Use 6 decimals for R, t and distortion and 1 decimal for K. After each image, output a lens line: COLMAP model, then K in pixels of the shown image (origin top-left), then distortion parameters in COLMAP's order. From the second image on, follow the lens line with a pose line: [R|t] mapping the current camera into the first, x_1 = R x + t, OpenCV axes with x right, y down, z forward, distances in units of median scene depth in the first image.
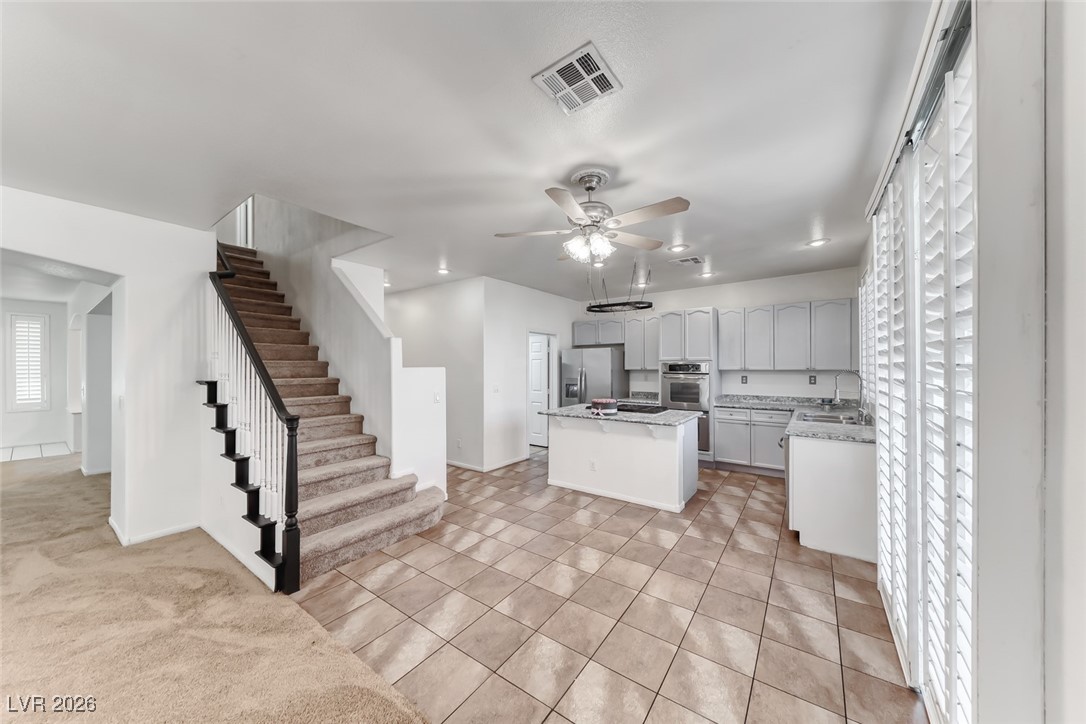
lens RADIAL K [[371.5, 0, 542.7], [0, 371.5, 365.9], [0, 0, 1]] dist [0.012612, -0.004701]
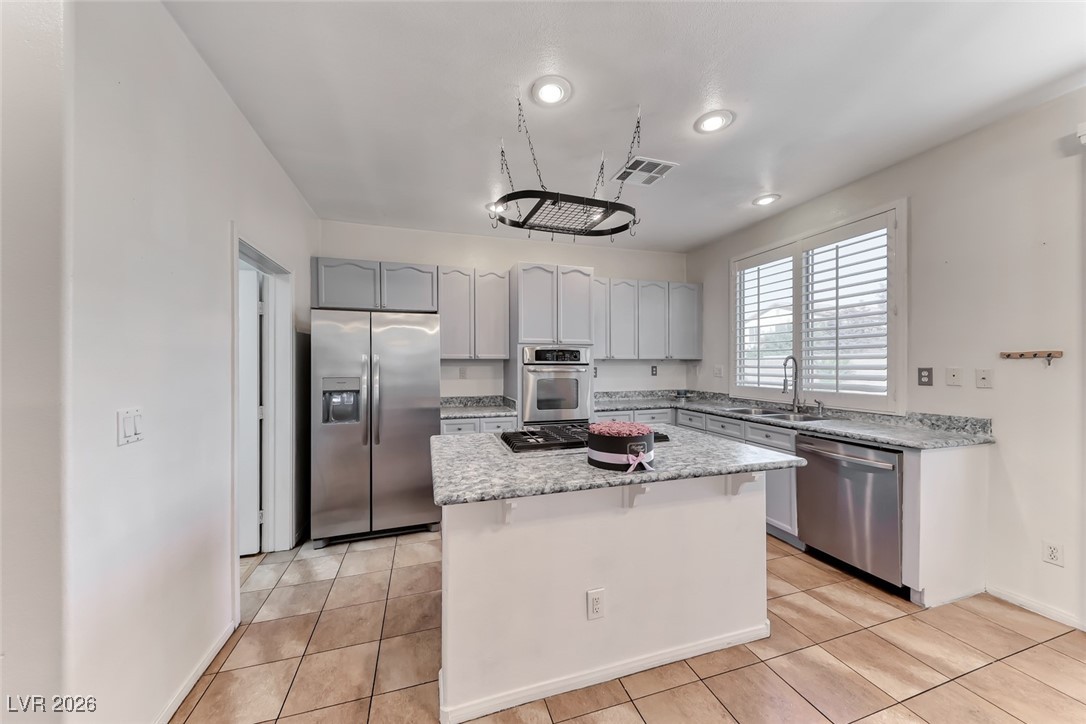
lens RADIAL K [[371.5, 0, 540.7], [0, 371.5, 365.3], [0, 0, 1]] dist [0.012612, -0.004701]
pose [[0.604601, -0.001967, 0.796526, -0.170323], [0.000087, 0.999997, 0.002404, 0.023366], [-0.796528, -0.001385, 0.604600, 0.714626]]
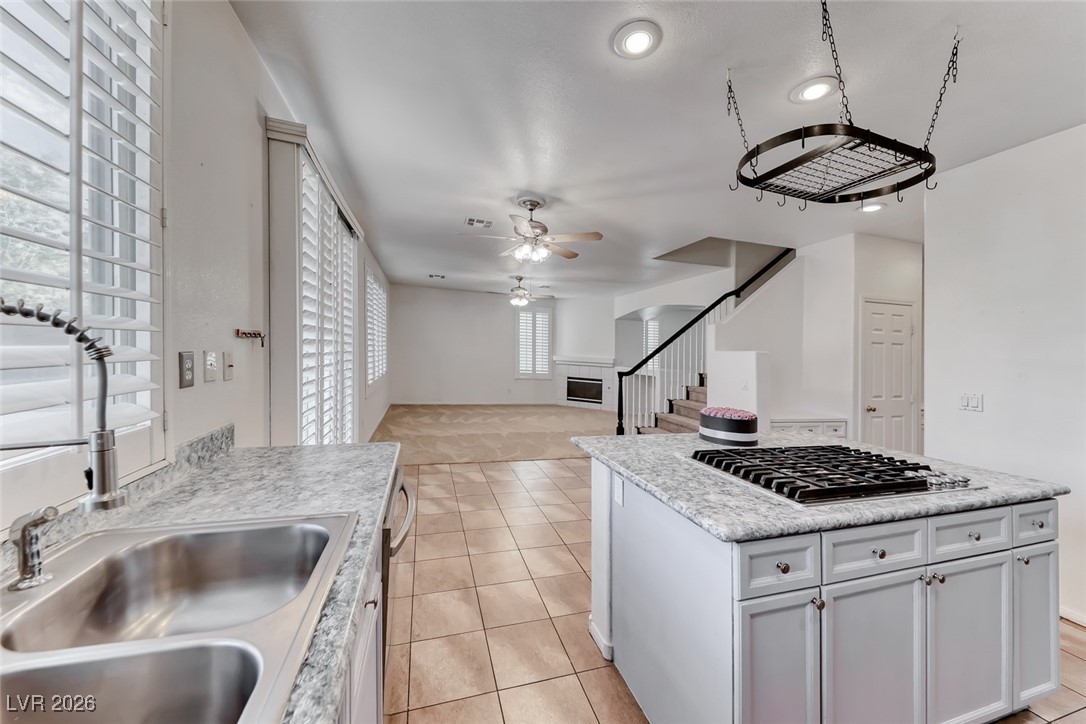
lens RADIAL K [[371.5, 0, 531.0], [0, 371.5, 336.3], [0, 0, 1]] dist [0.012612, -0.004701]
pose [[-0.626142, -0.051118, -0.778031, 0.615552], [-0.034475, 0.998688, -0.037872, 0.018158], [0.778946, 0.003109, -0.627083, 0.948842]]
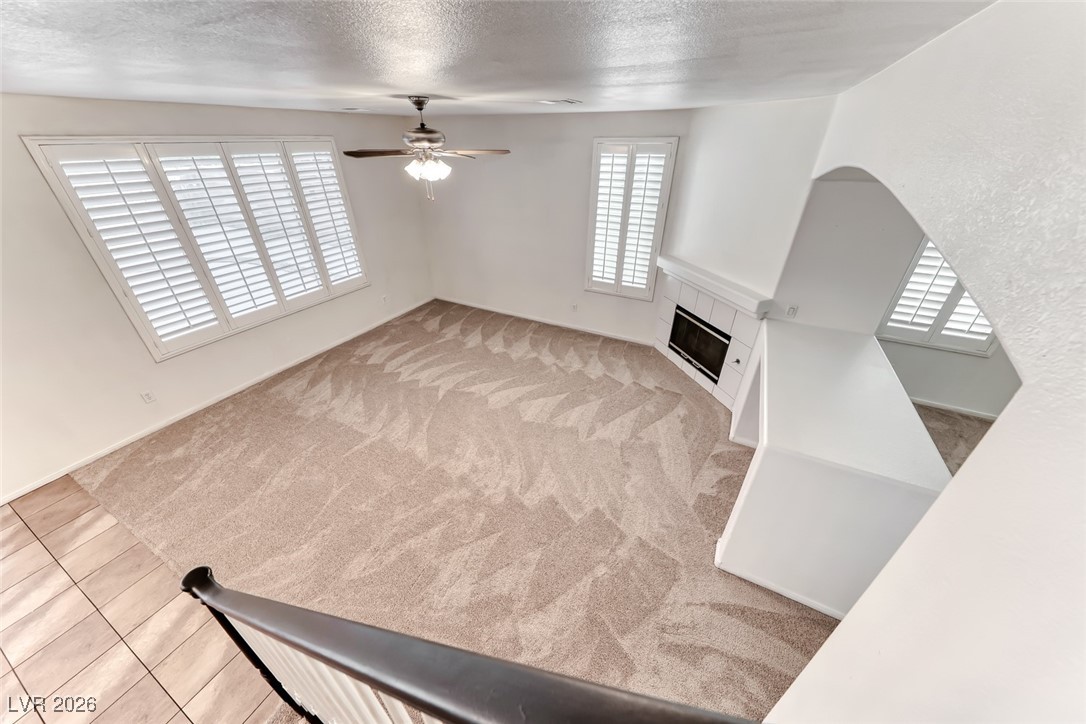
lens RADIAL K [[371.5, 0, 542.6], [0, 371.5, 358.2], [0, 0, 1]] dist [0.012612, -0.004701]
pose [[-0.990582, 0.074729, -0.114731, -0.573353], [0.006425, 0.862373, 0.506232, -0.210016], [0.136771, 0.500727, -0.854731, 0.694346]]
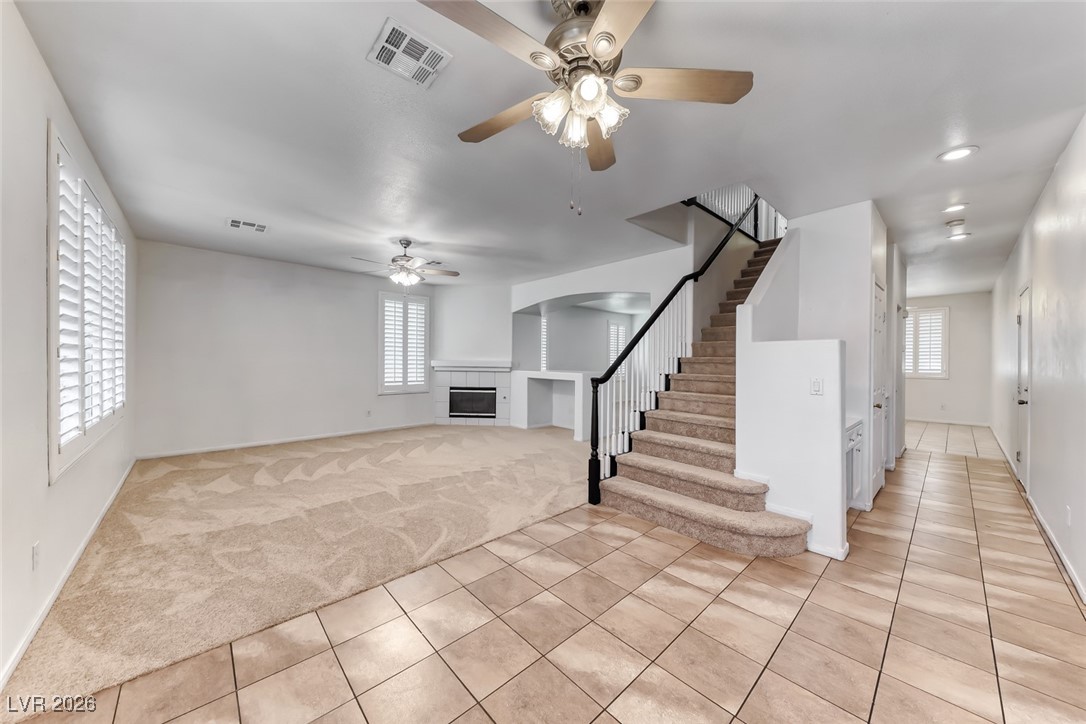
lens RADIAL K [[371.5, 0, 540.8], [0, 371.5, 360.5], [0, 0, 1]] dist [0.012612, -0.004701]
pose [[-0.209164, 0.004214, -0.977871, 0.362899], [-0.005215, 0.999972, 0.005425, 0.031544], [0.977867, 0.006235, -0.209136, 0.546894]]
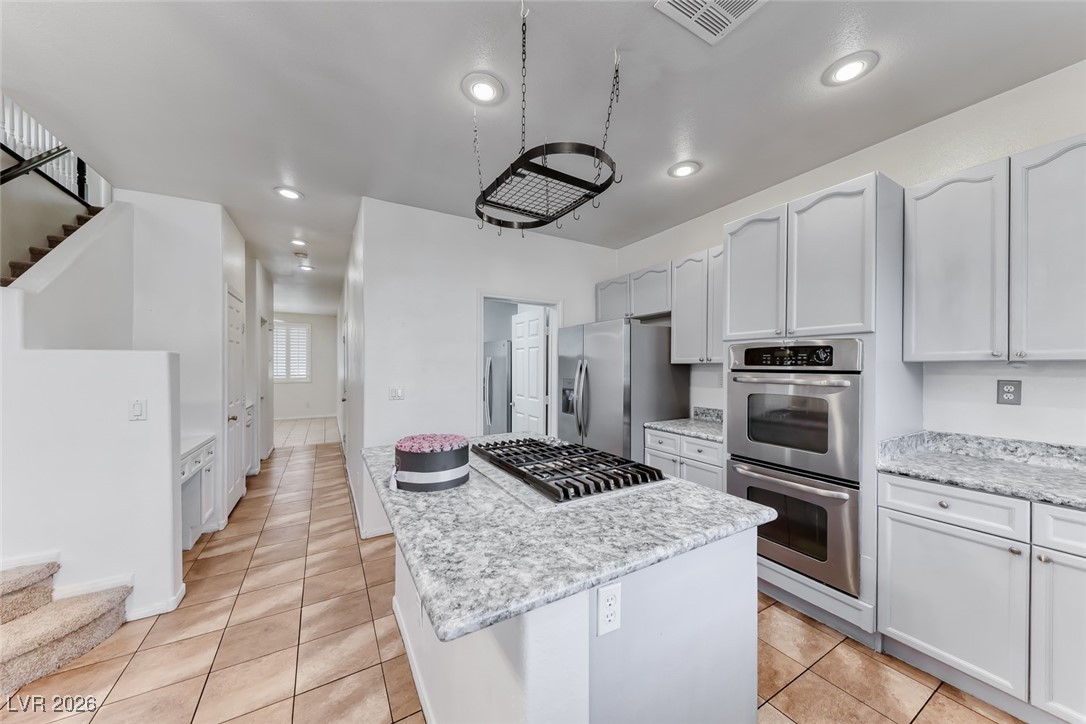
lens RADIAL K [[371.5, 0, 543.7], [0, 371.5, 367.5], [0, 0, 1]] dist [0.012612, -0.004701]
pose [[0.914045, 0.005191, -0.405579, 0.349469], [-0.003843, 0.999984, 0.004138, 0.018347], [0.405594, -0.002224, 0.914051, 0.619416]]
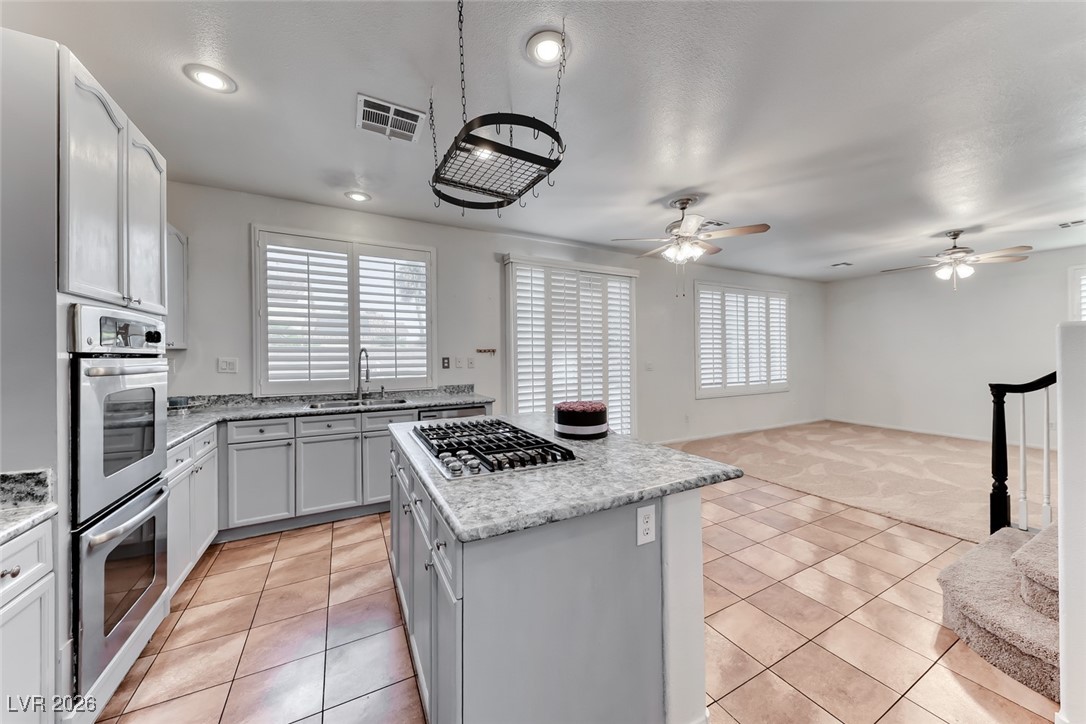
lens RADIAL K [[371.5, 0, 541.2], [0, 371.5, 352.9], [0, 0, 1]] dist [0.012612, -0.004701]
pose [[-0.892866, 0.007892, 0.450253, -0.003831], [0.004739, 0.999956, -0.008129, 0.025305], [-0.450297, -0.005124, -0.892864, 1.251632]]
